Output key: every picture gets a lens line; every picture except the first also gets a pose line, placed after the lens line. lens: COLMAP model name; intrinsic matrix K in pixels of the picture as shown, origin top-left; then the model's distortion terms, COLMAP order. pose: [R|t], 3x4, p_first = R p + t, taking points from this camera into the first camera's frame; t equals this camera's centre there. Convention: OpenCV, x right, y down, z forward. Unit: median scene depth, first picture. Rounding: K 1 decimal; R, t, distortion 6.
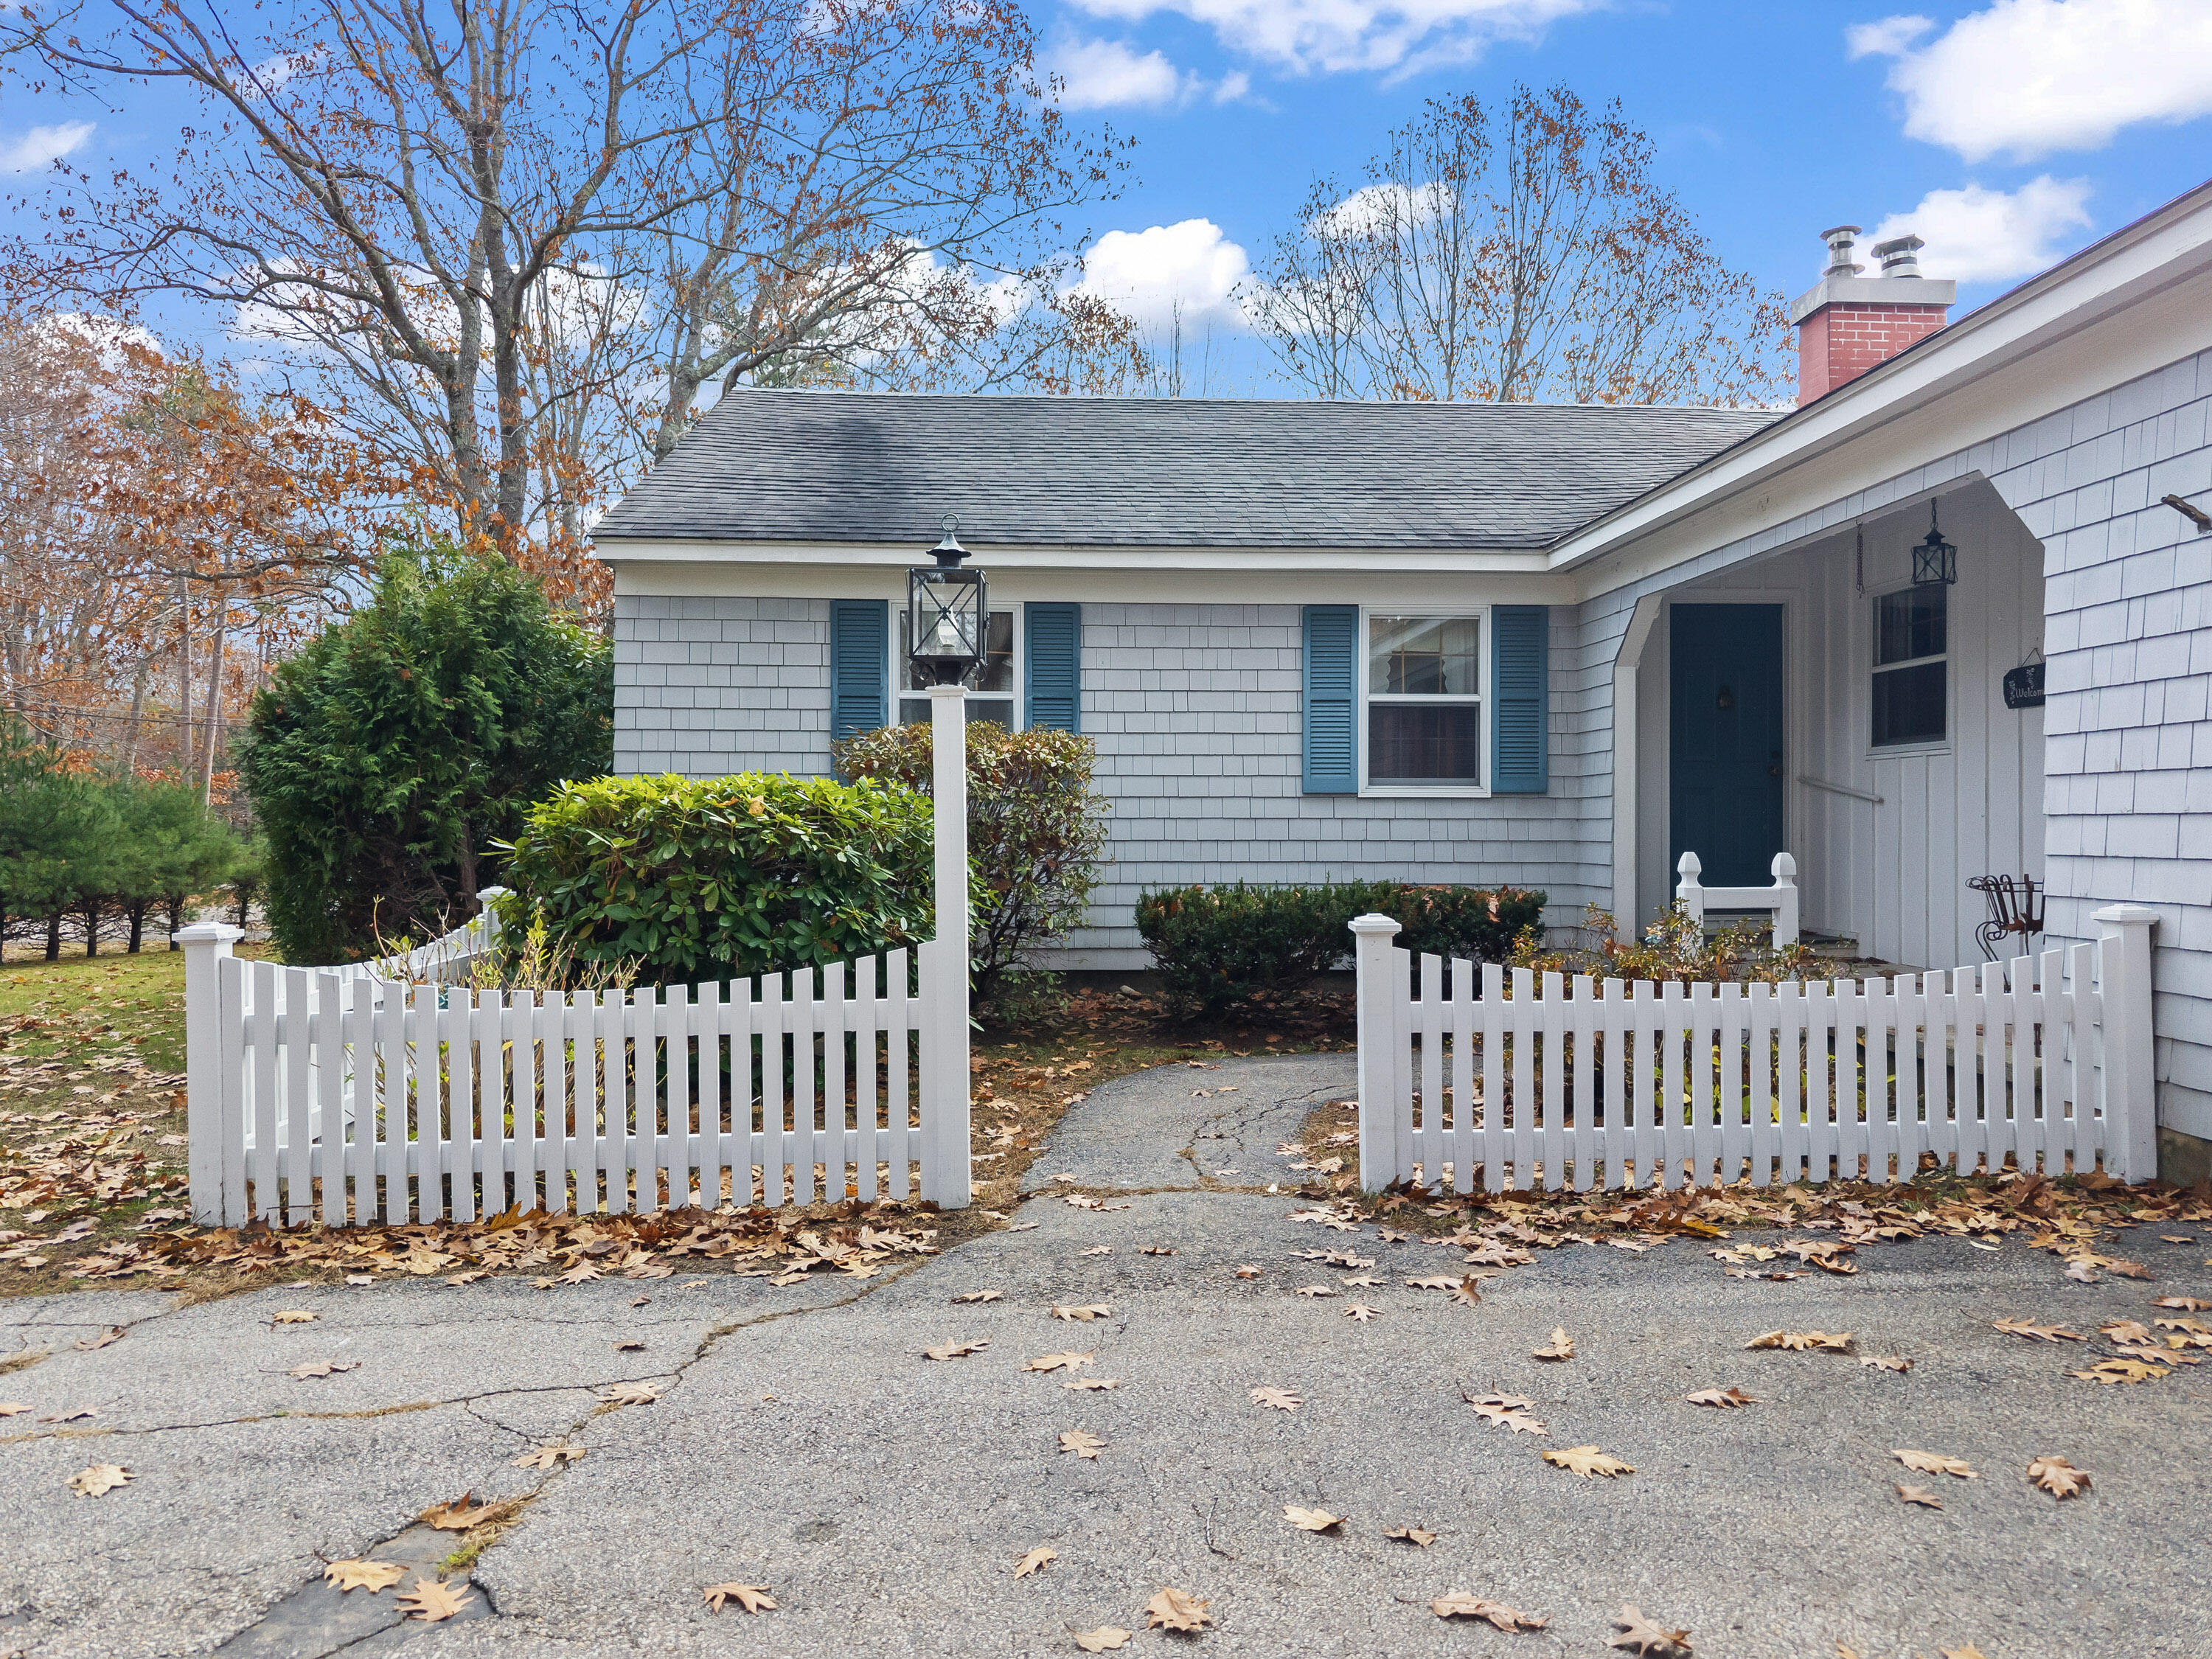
lens RADIAL K [[1501.6, 0, 1106.0], [0, 1501.6, 829.5], [0, 0, 1]] dist [0.006325, -0.003192]
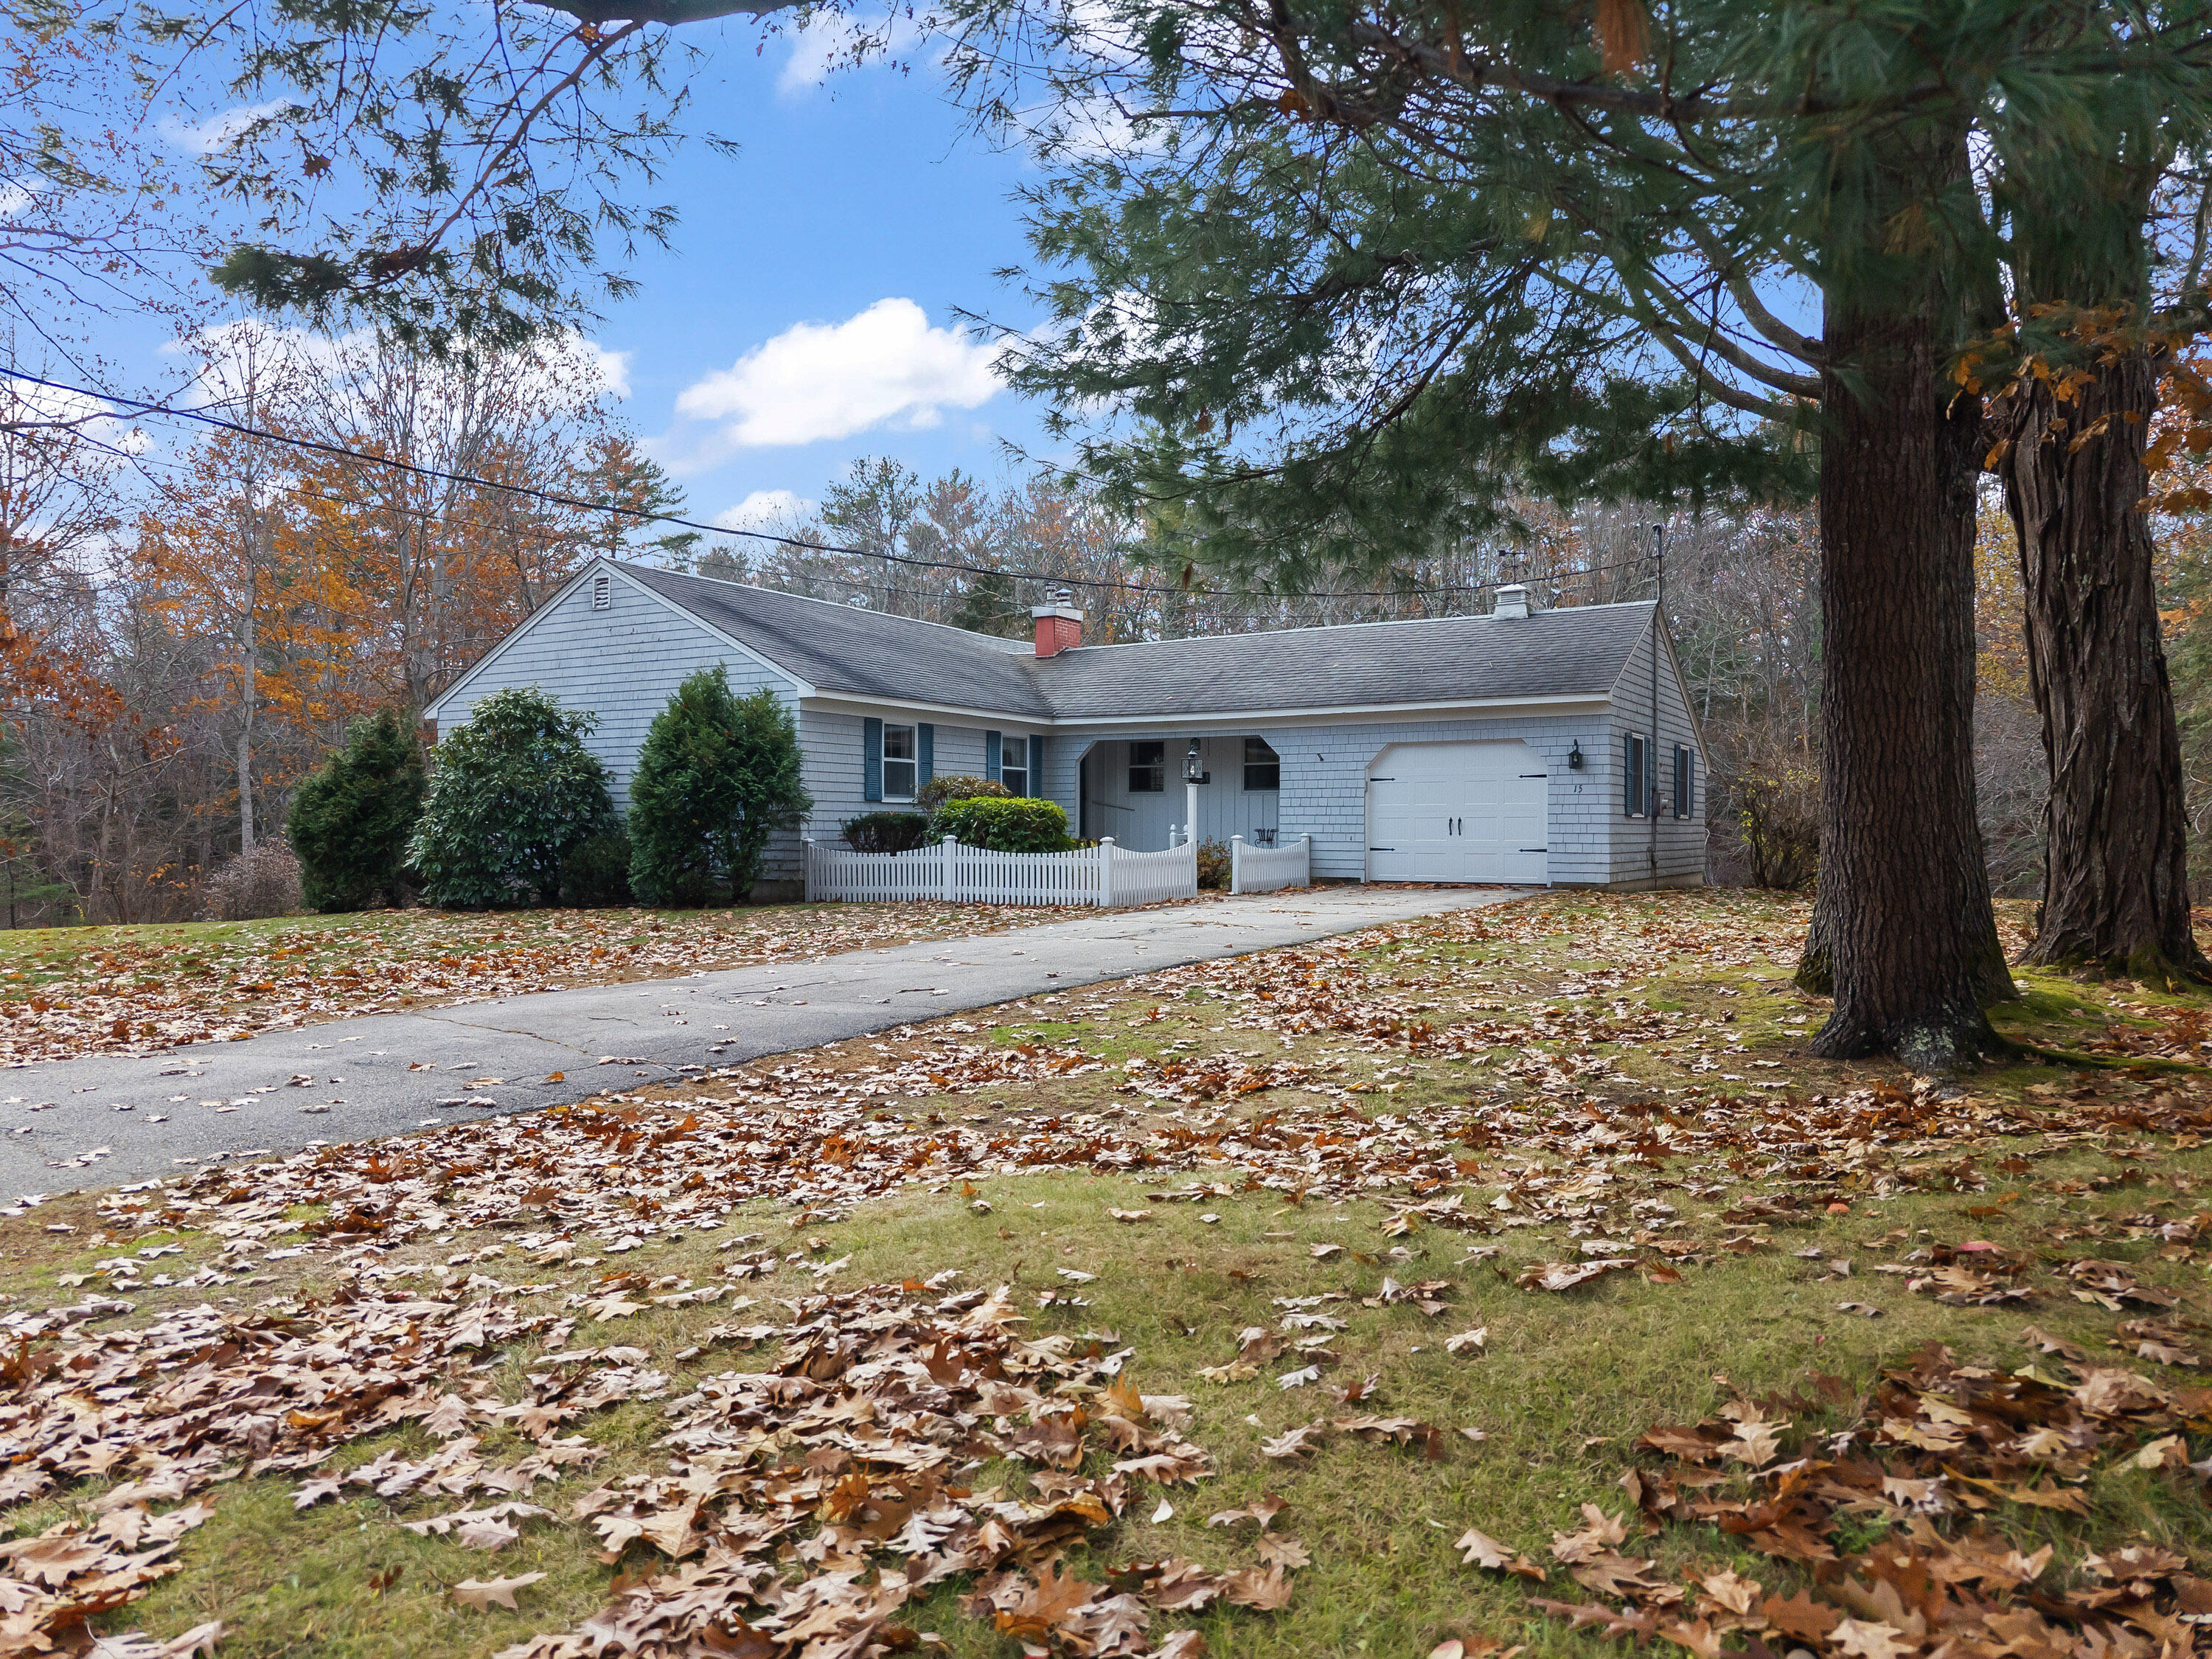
lens RADIAL K [[1501.6, 0, 1106.0], [0, 1501.6, 829.5], [0, 0, 1]] dist [0.006325, -0.003192]
pose [[0.567195, 0.005203, 0.823567, -2.142057], [-0.004546, 0.999985, -0.003187, 0.032222], [-0.823571, -0.001937, 0.567210, -0.721157]]
